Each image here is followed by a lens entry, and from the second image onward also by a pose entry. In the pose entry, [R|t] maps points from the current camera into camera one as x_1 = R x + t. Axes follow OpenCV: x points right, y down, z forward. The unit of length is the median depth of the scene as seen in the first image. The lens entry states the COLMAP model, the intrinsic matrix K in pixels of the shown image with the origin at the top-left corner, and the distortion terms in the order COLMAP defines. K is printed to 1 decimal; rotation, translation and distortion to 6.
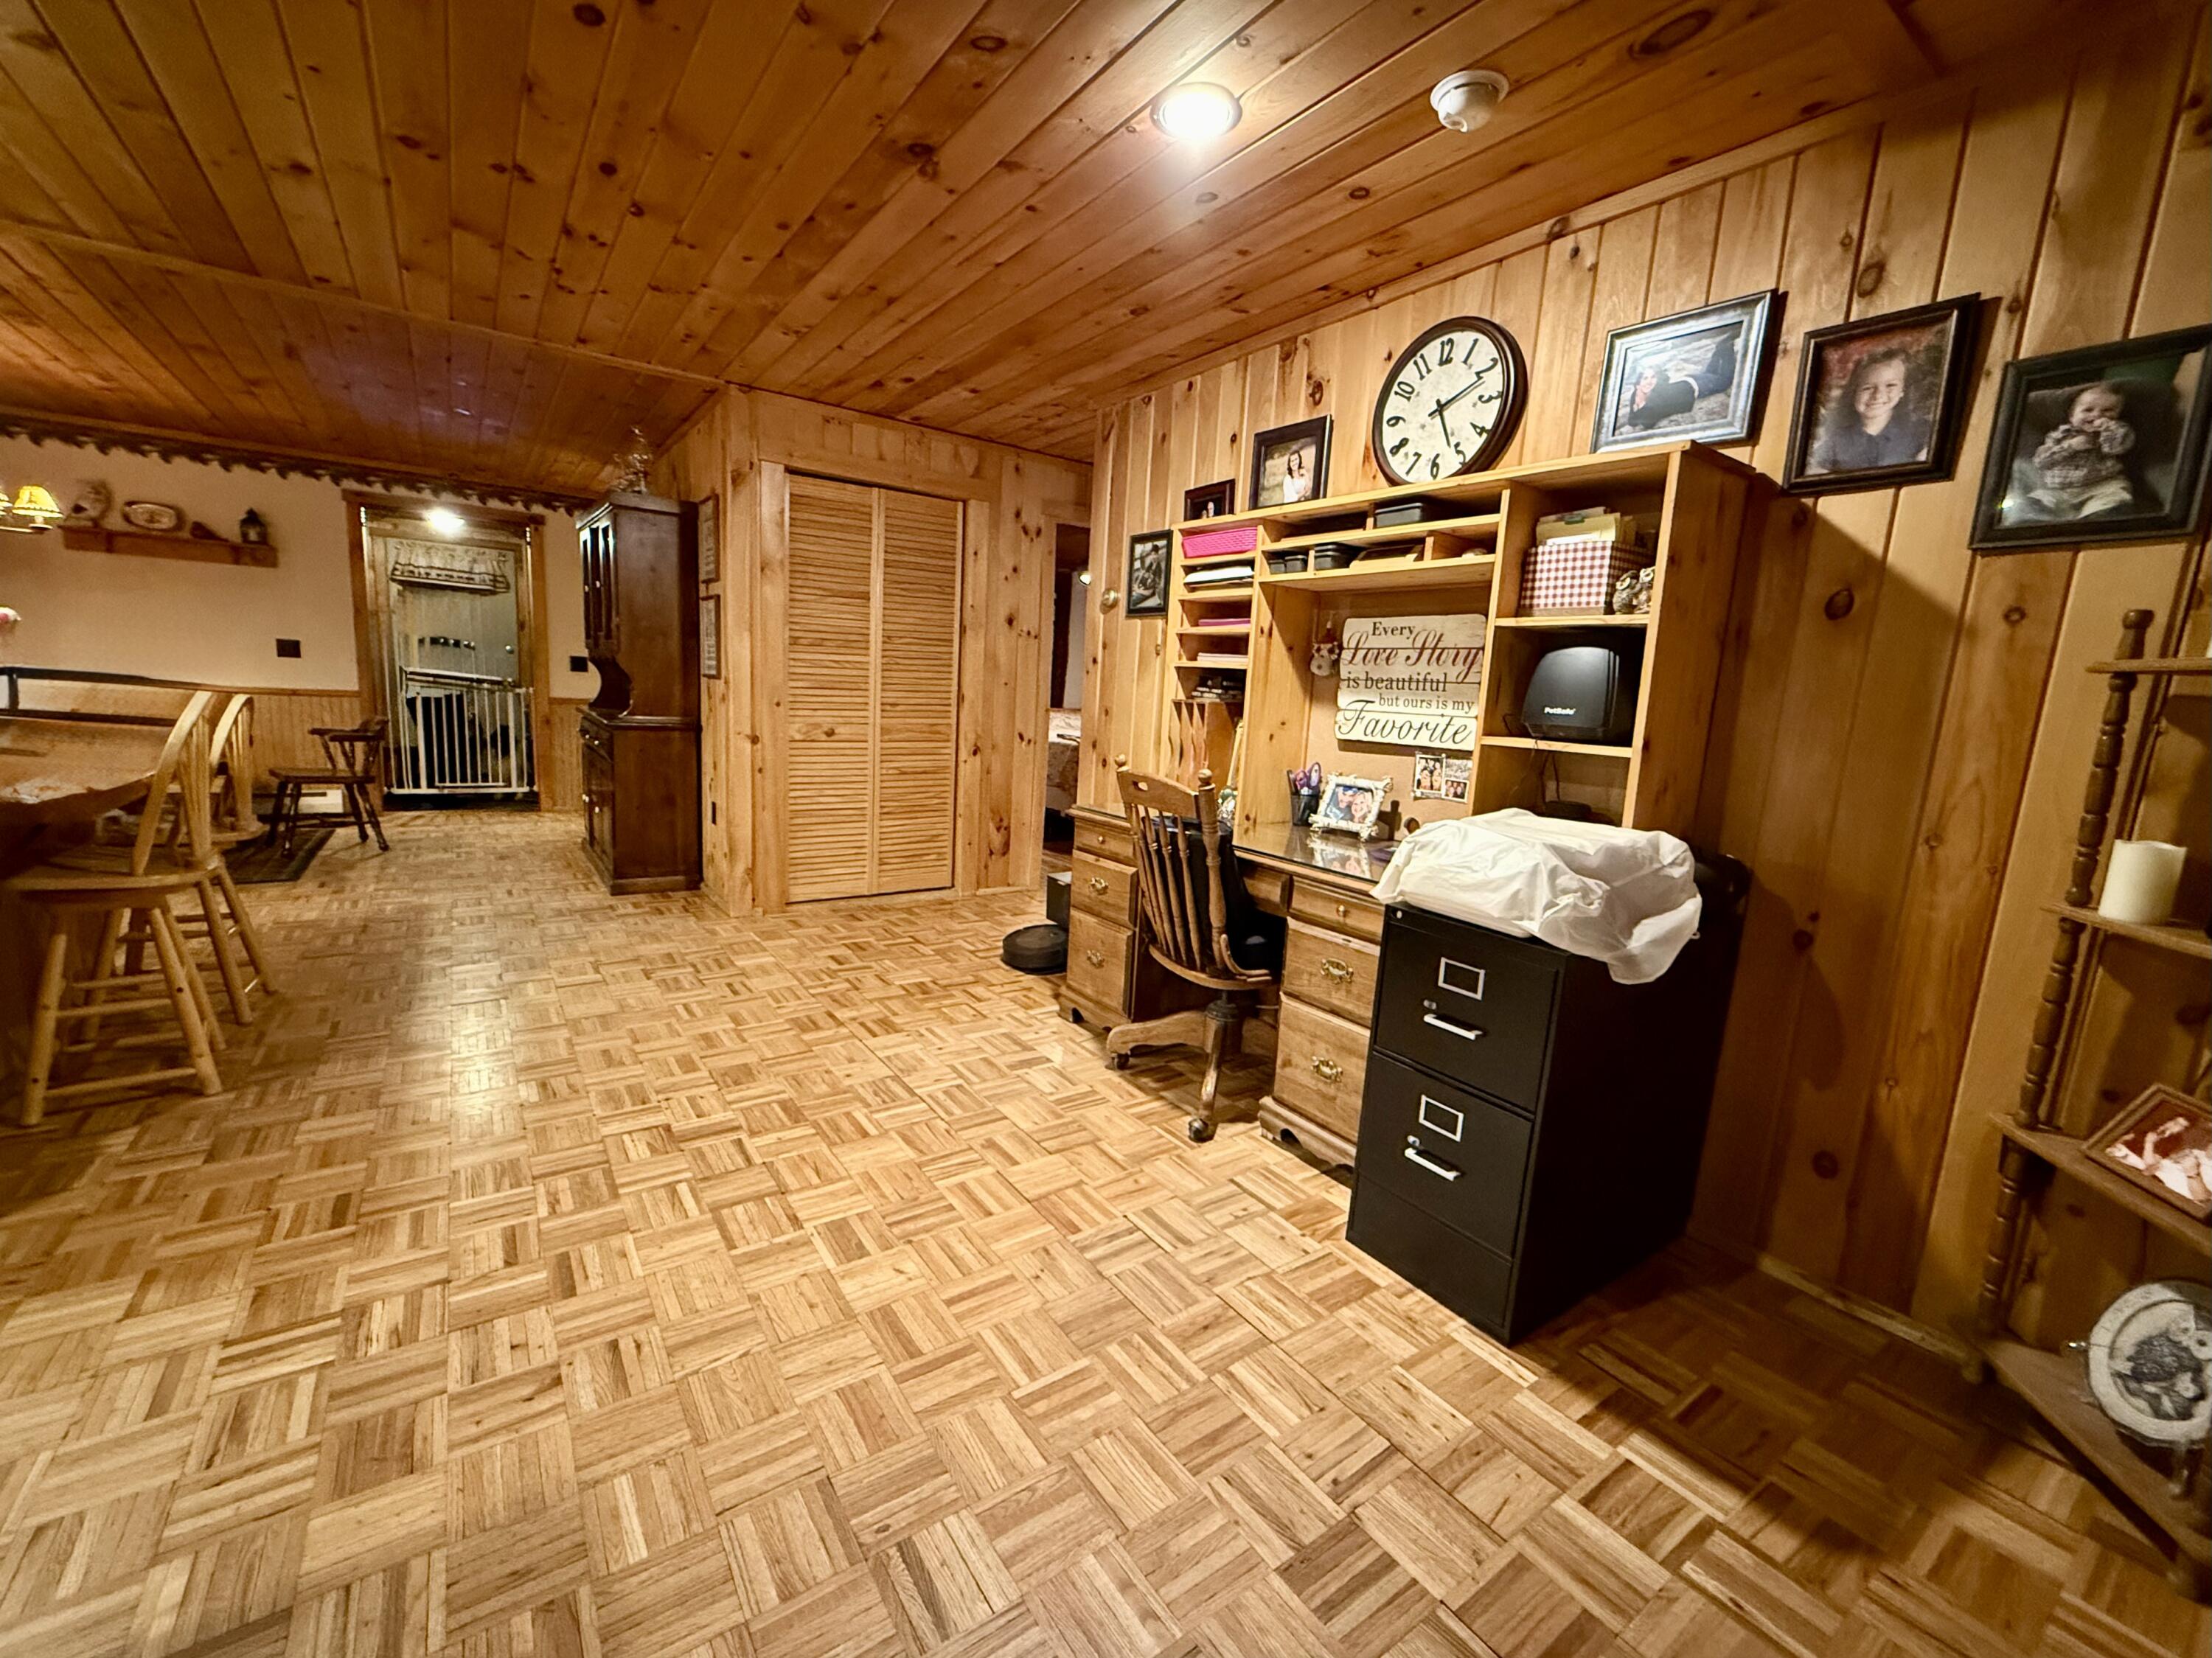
lens RADIAL K [[916.6, 0, 1098.5], [0, 916.6, 833.1], [0, 0, 1]] dist [-0.002597, 0.000173]
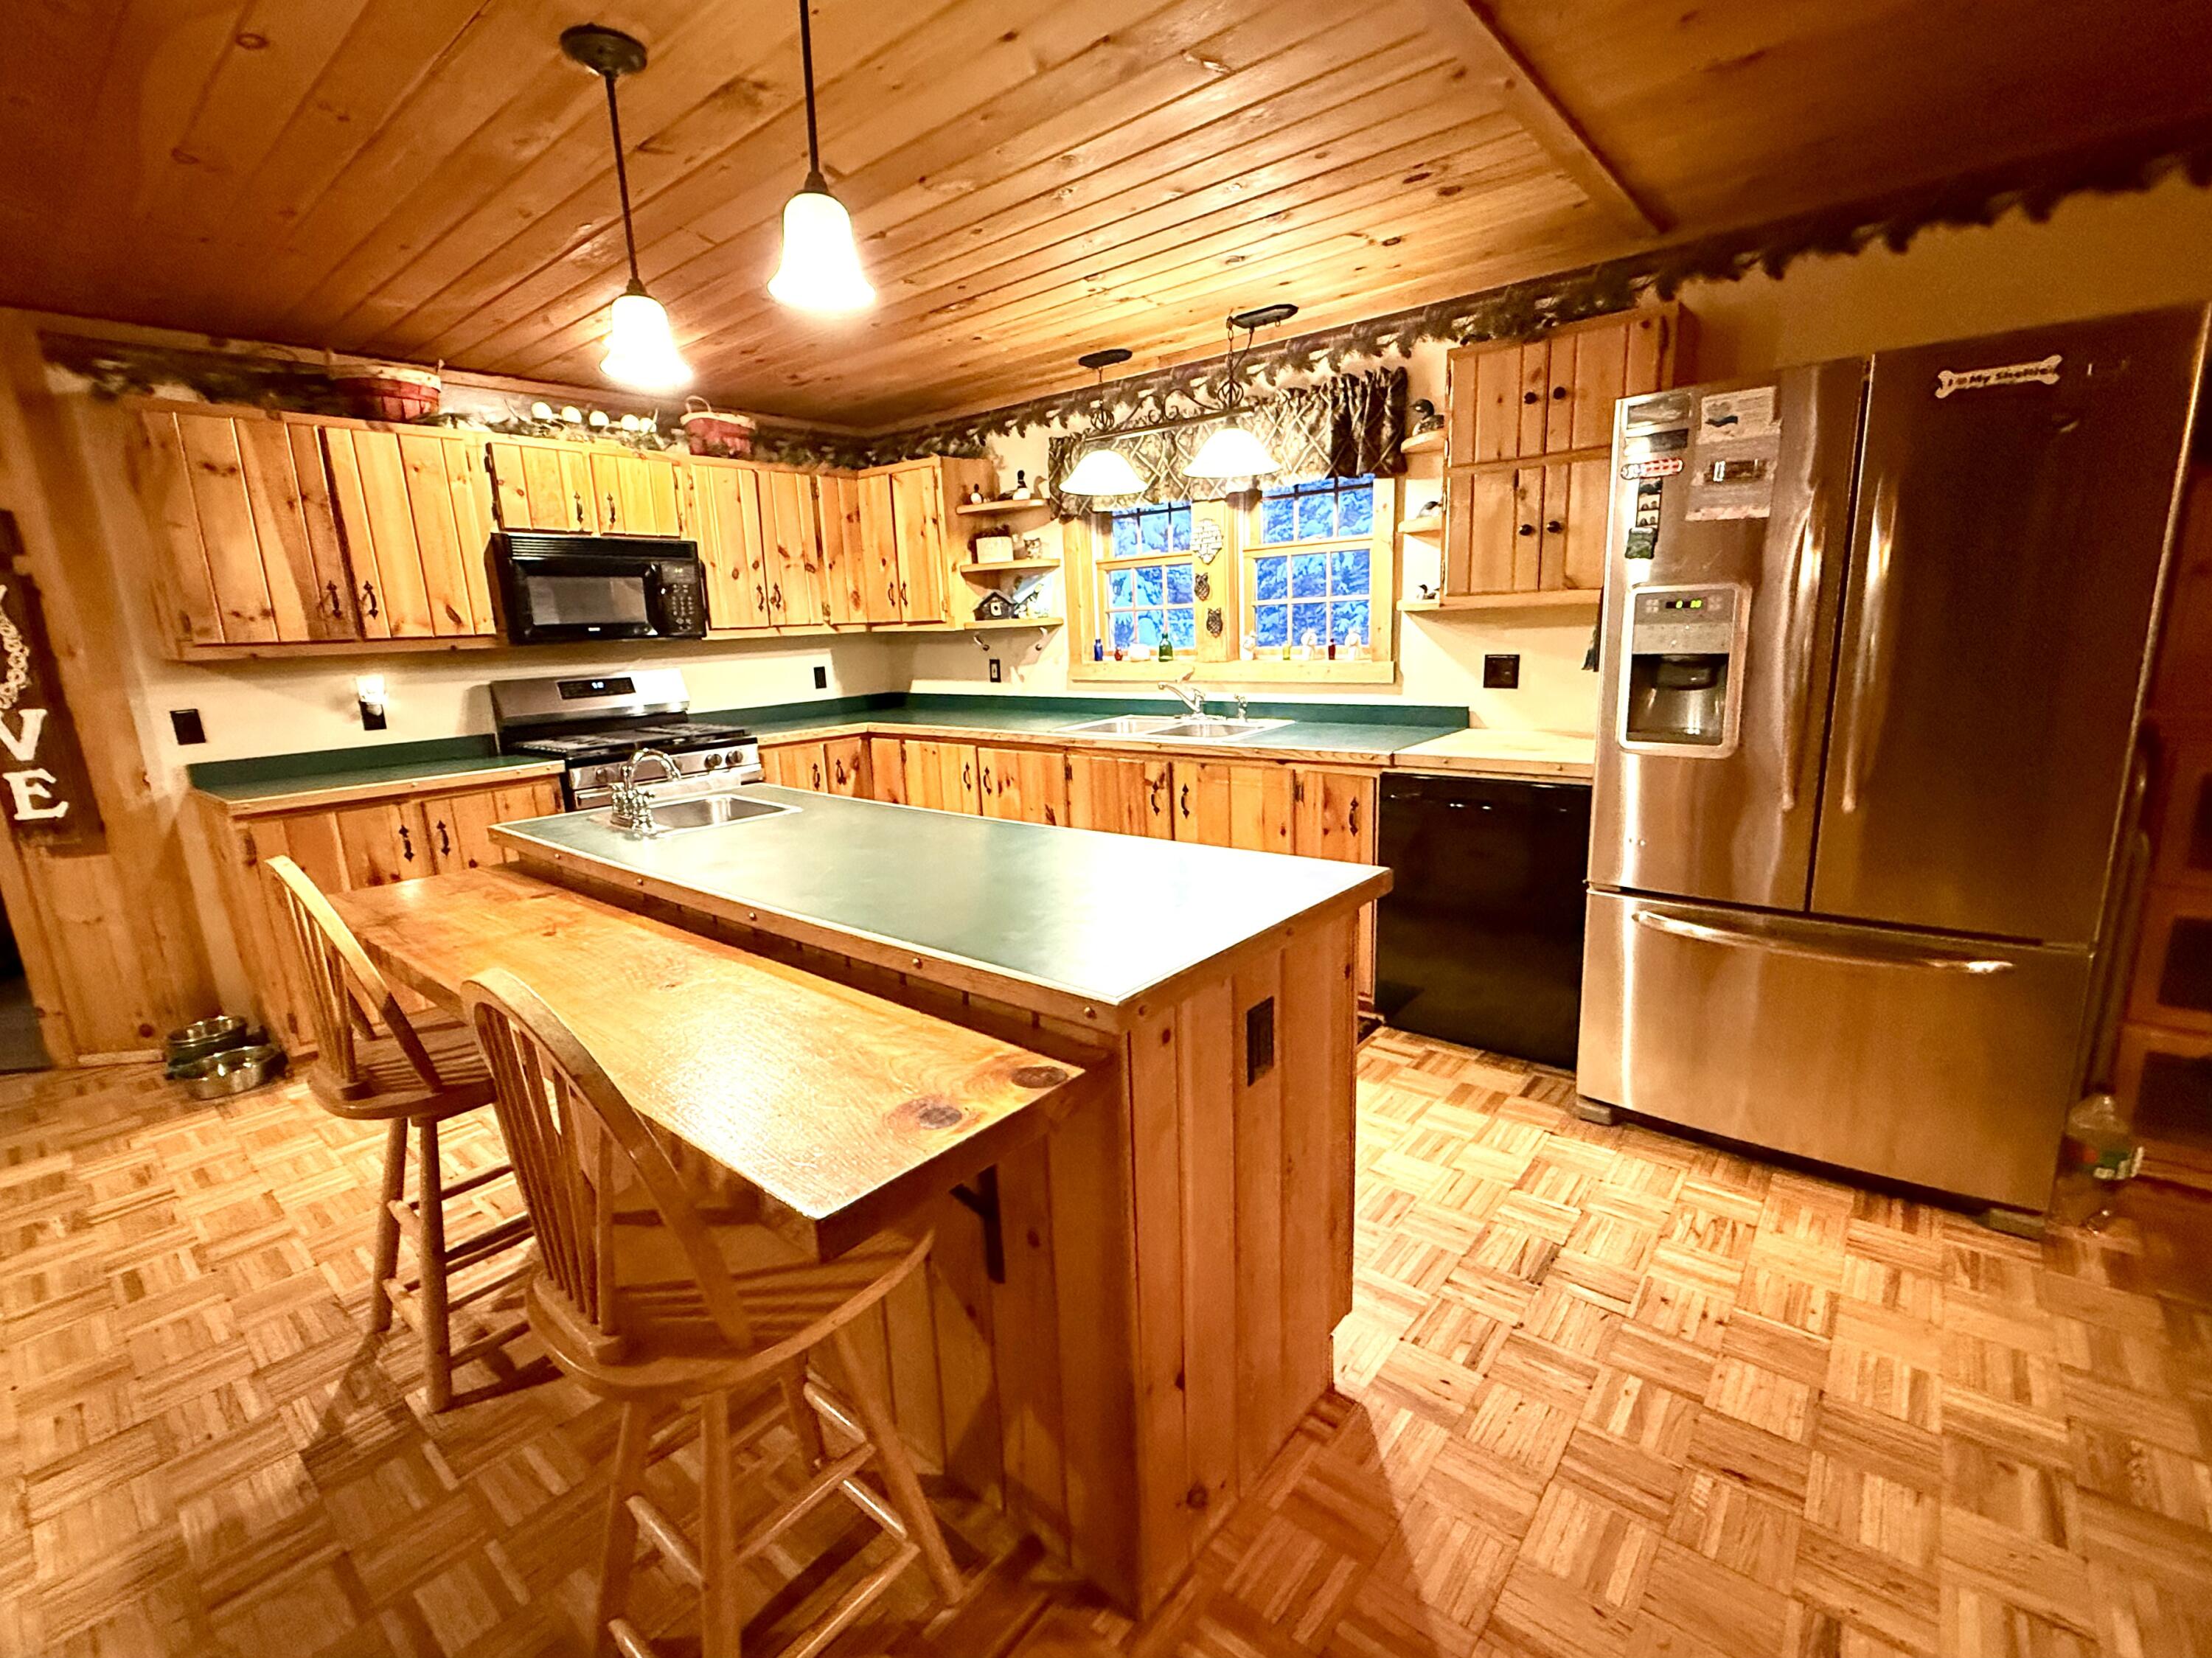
lens RADIAL K [[978.7, 0, 1104.5], [0, 978.7, 834.7], [0, 0, 1]] dist [0.000072, -0.000380]
pose [[-0.964469, 0.036913, -0.261604, -1.176731], [-0.057537, 0.937077, 0.344350, -0.370918], [0.257854, 0.347167, -0.901658, 1.531469]]
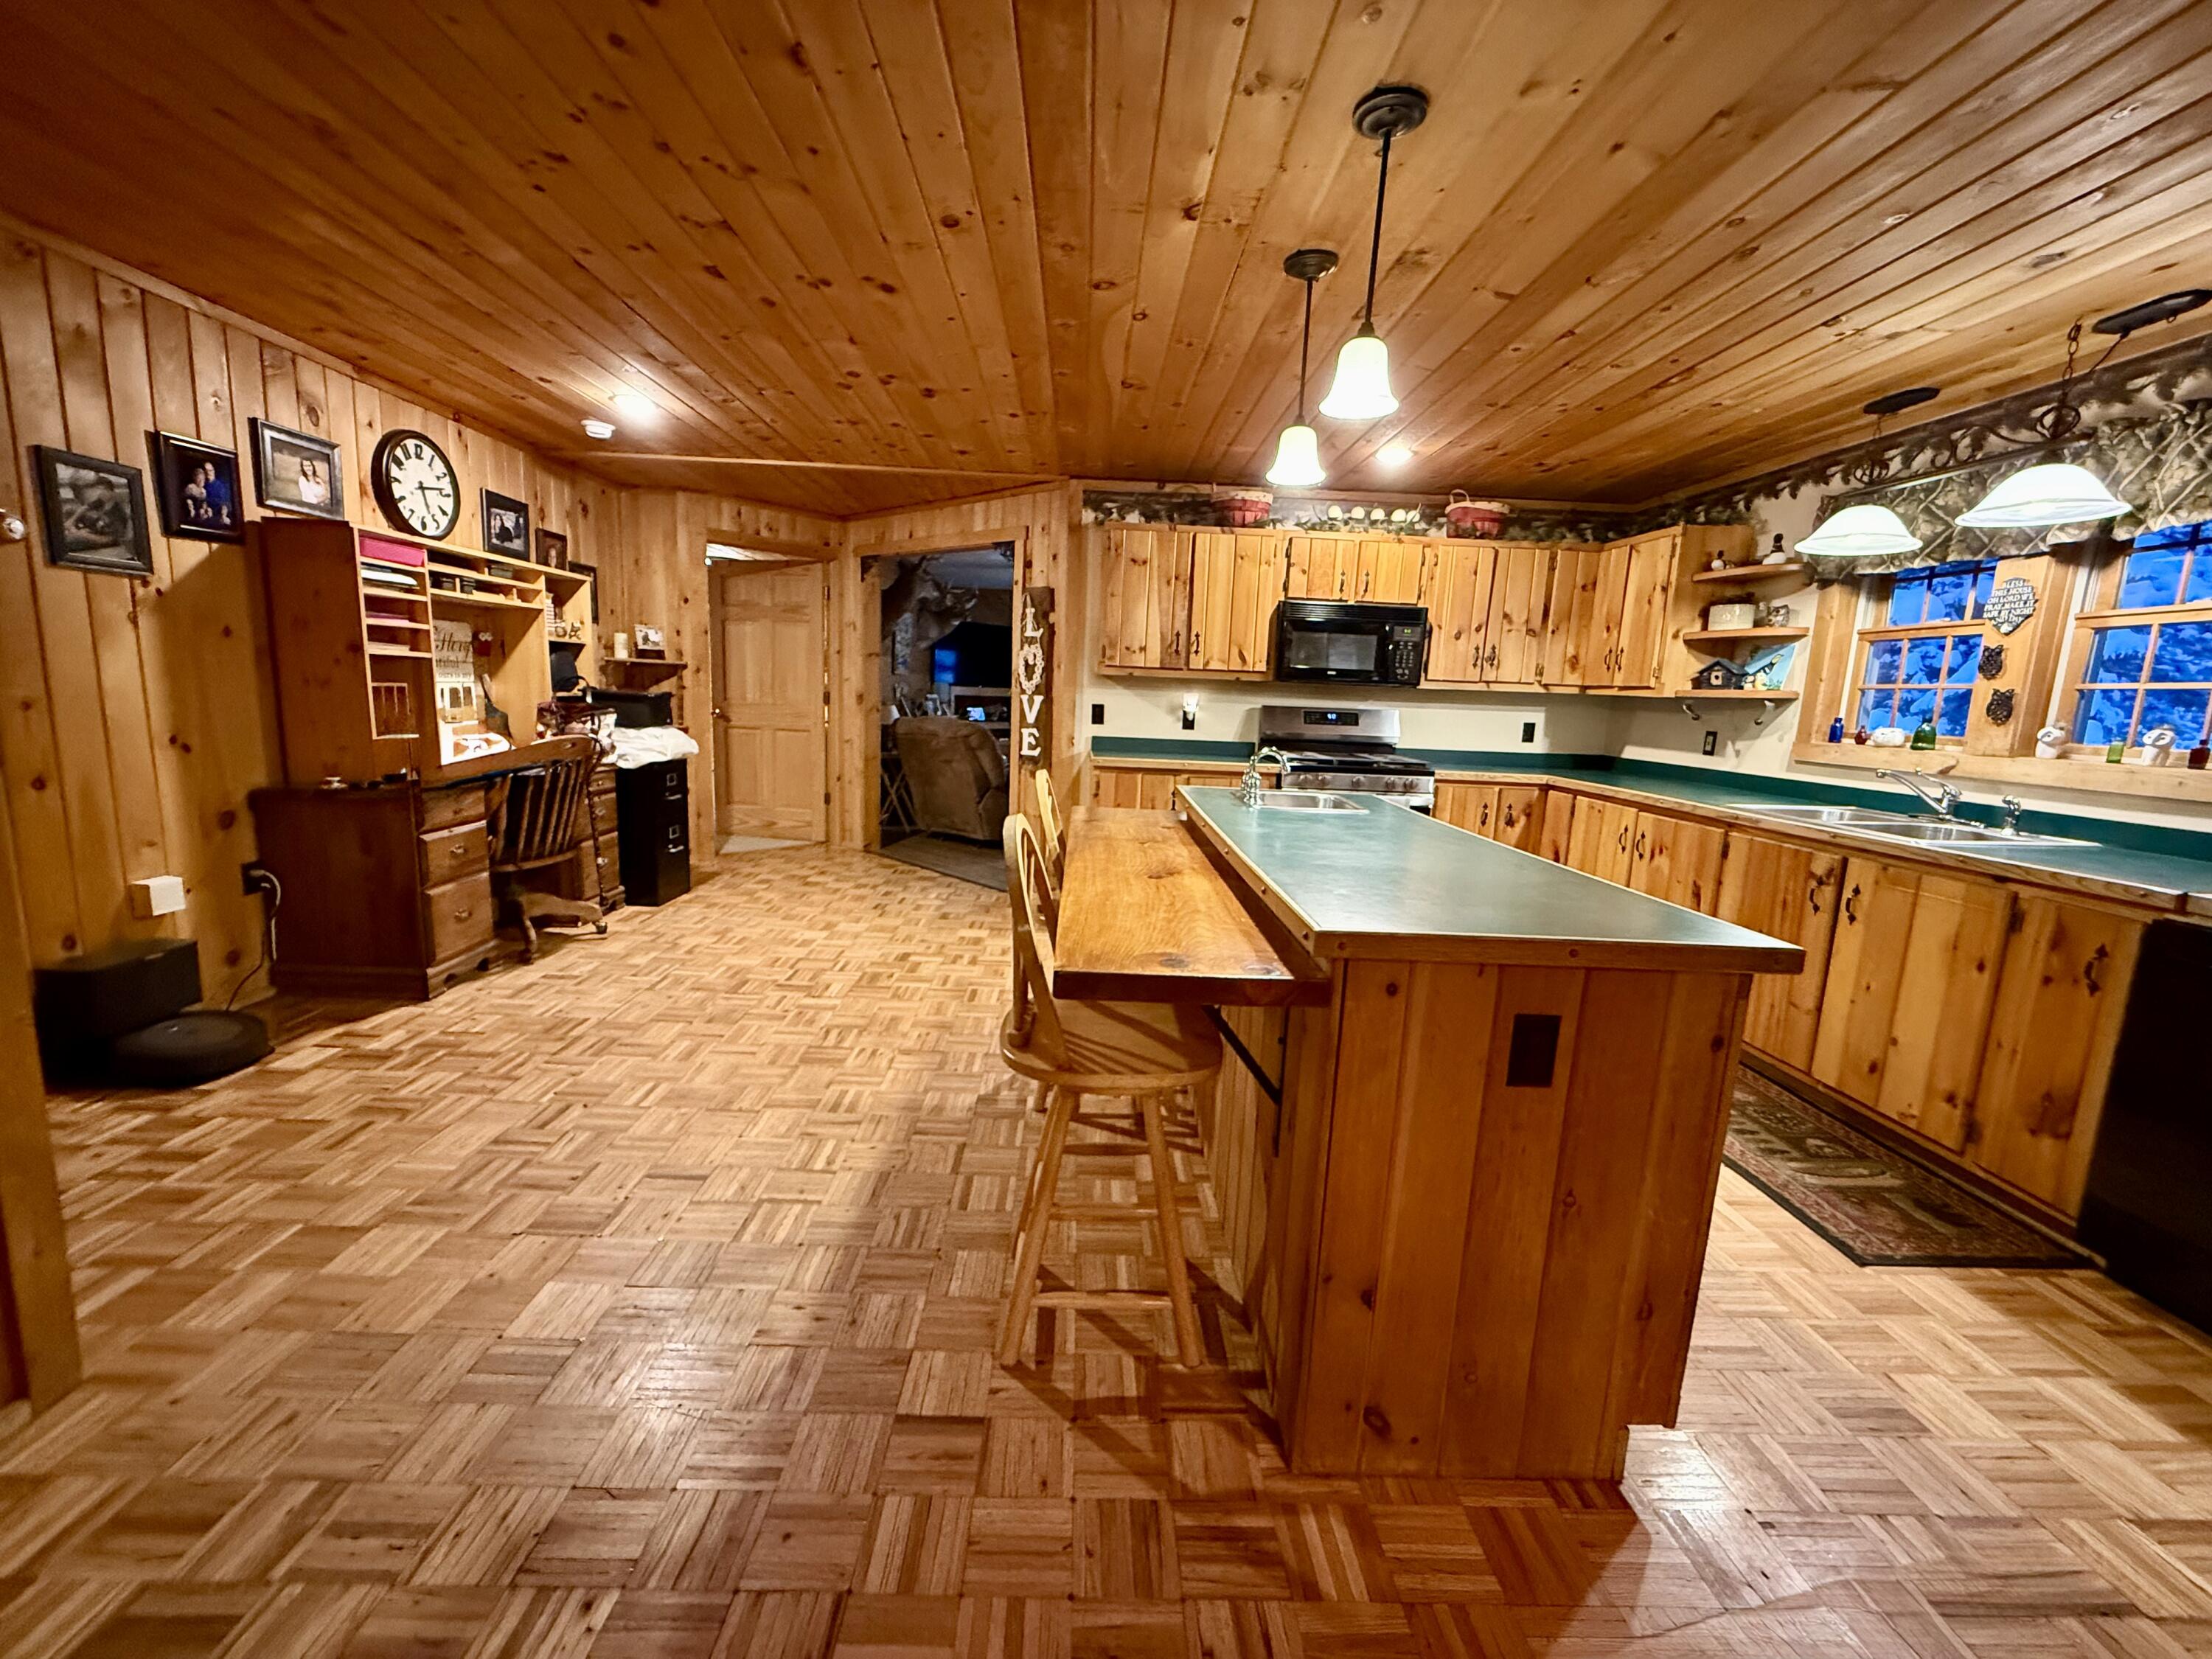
lens RADIAL K [[882.5, 0, 1098.1], [0, 882.5, 833.4], [0, 0, 1]] dist [-0.000568, 0.000090]
pose [[-0.828304, -0.179285, 0.530819, -1.431742], [-0.000768, 0.947782, 0.318918, -0.365133], [-0.560278, 0.263754, -0.785190, 1.613471]]
